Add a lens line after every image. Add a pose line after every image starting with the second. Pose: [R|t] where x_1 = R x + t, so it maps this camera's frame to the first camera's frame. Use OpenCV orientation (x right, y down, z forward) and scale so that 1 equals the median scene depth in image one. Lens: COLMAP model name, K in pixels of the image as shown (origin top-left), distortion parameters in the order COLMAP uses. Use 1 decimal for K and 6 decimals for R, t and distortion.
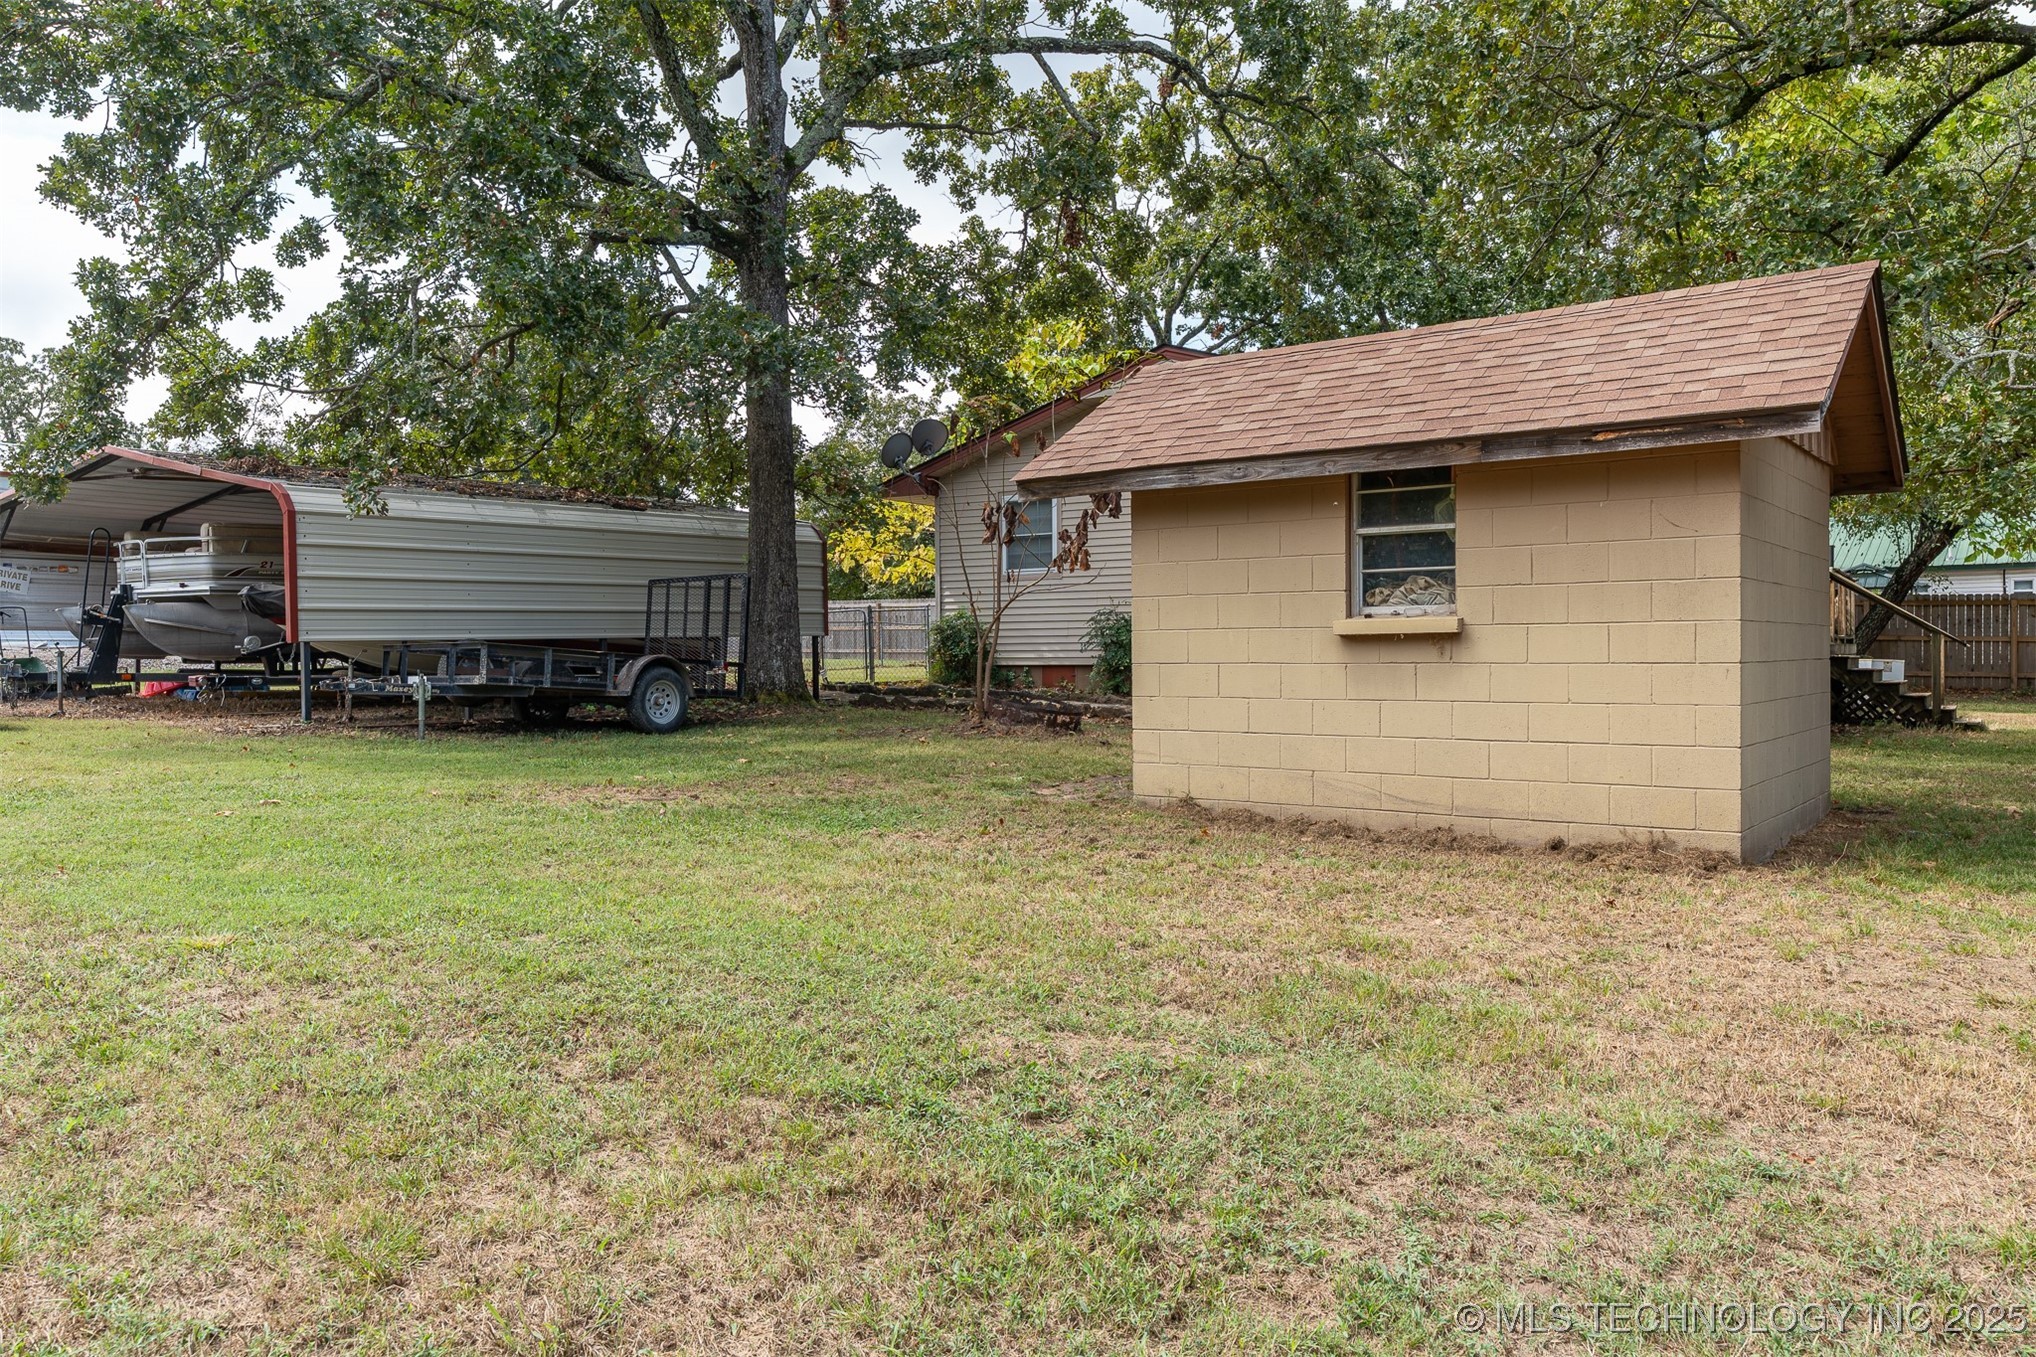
lens RADIAL K [[1440.6, 0, 1014.1], [0, 1440.6, 678.6], [0, 0, 1]] dist [-0.000934, -0.001315]
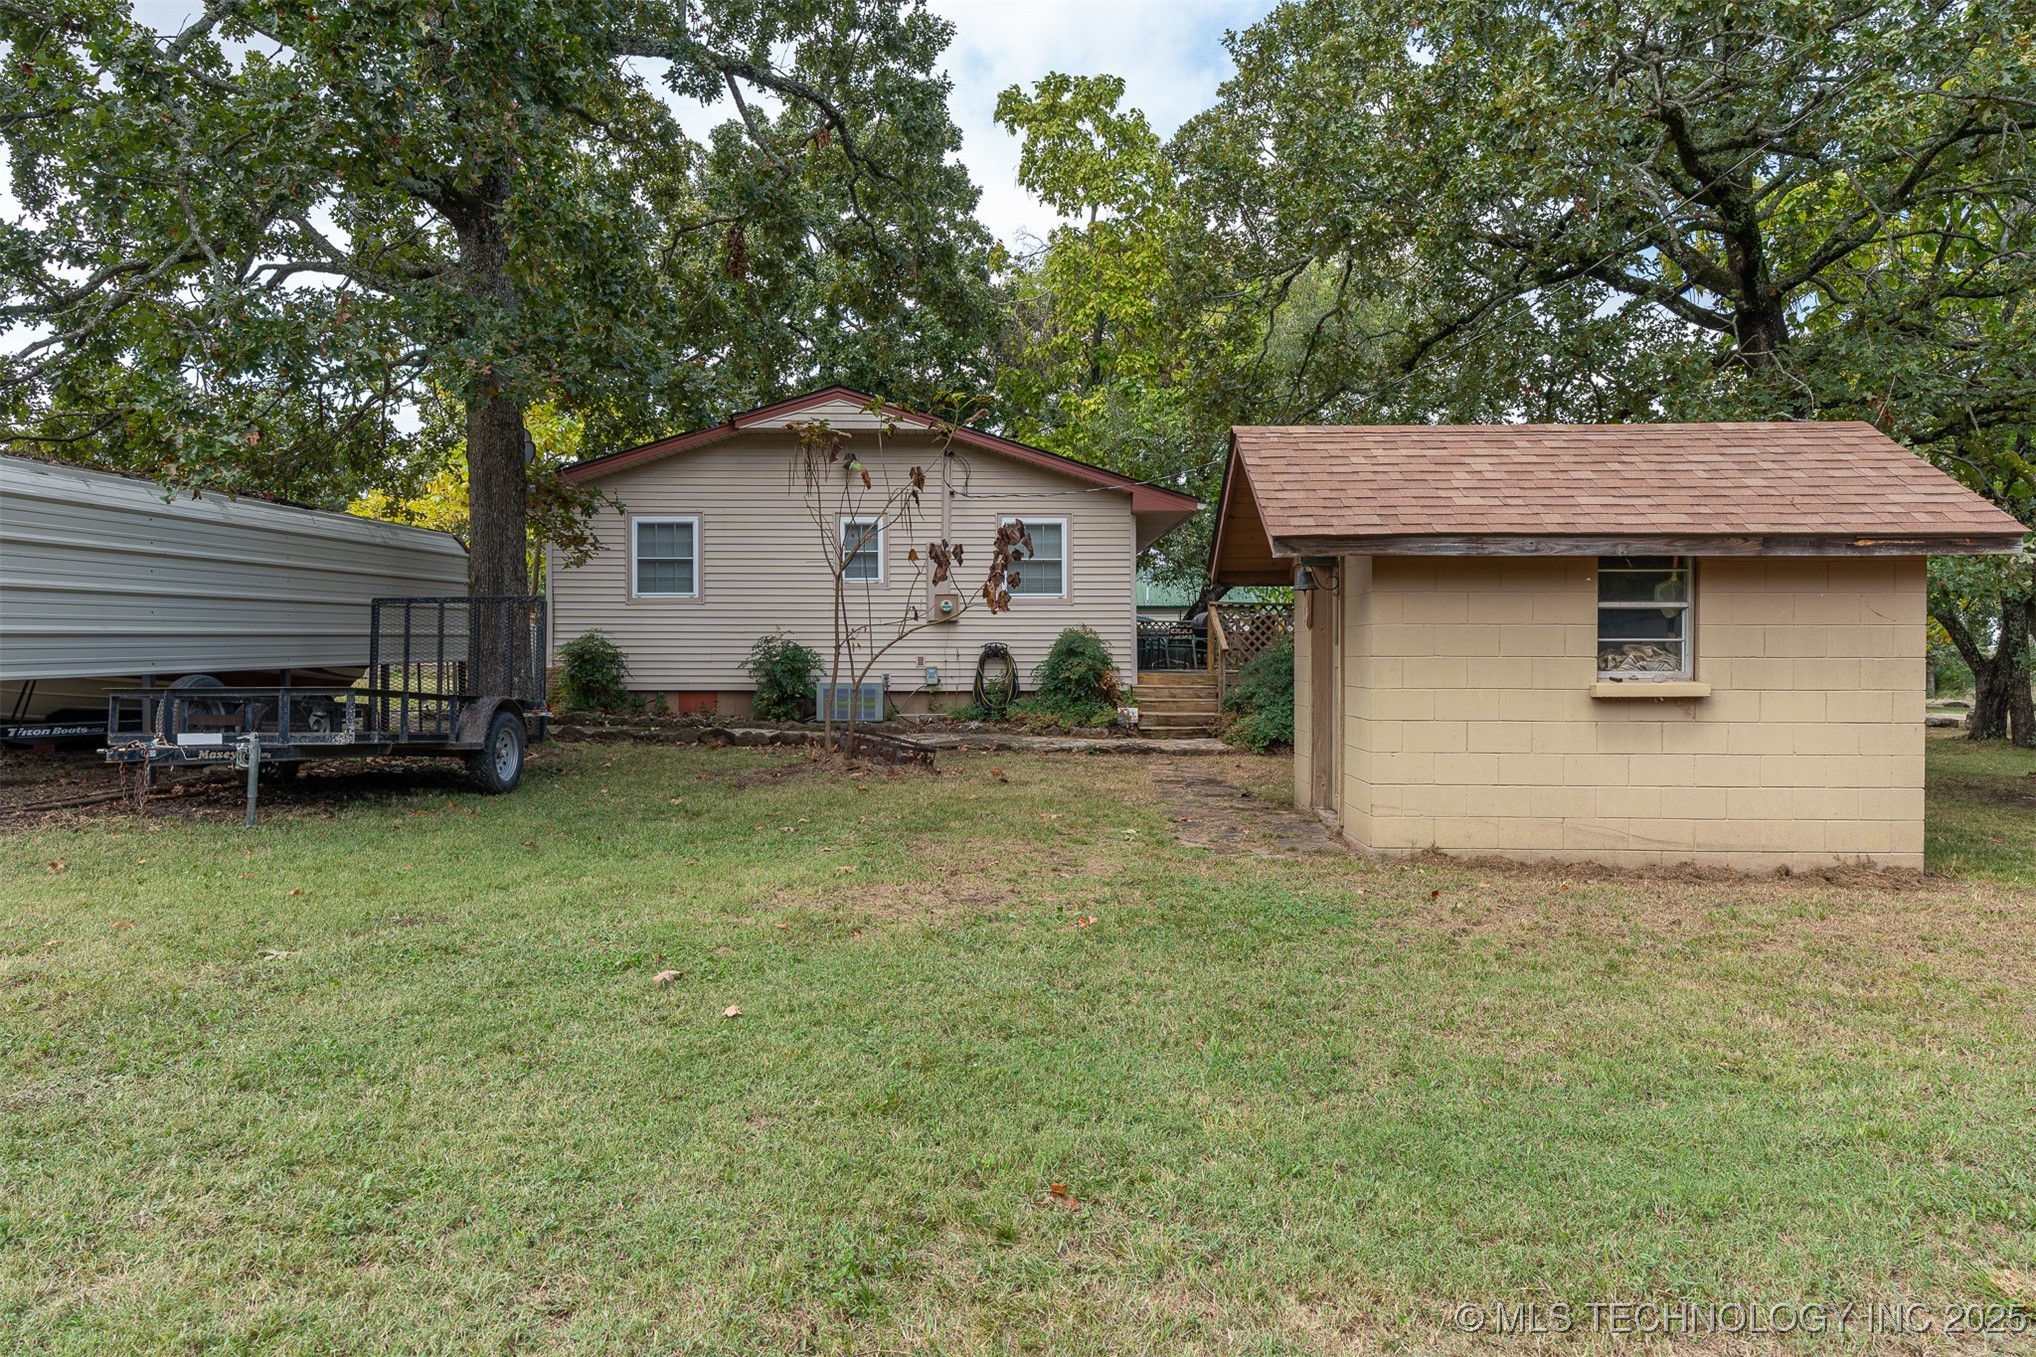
lens RADIAL K [[1216.5, 0, 1020.5], [0, 1216.5, 666.2], [0, 0, 1]] dist [0.003591, 0.001660]
pose [[0.828044, 0.002798, 0.560656, -0.682601], [0.002603, 0.999958, -0.008835, -0.047150], [-0.560656, 0.008775, 0.828002, 0.466614]]
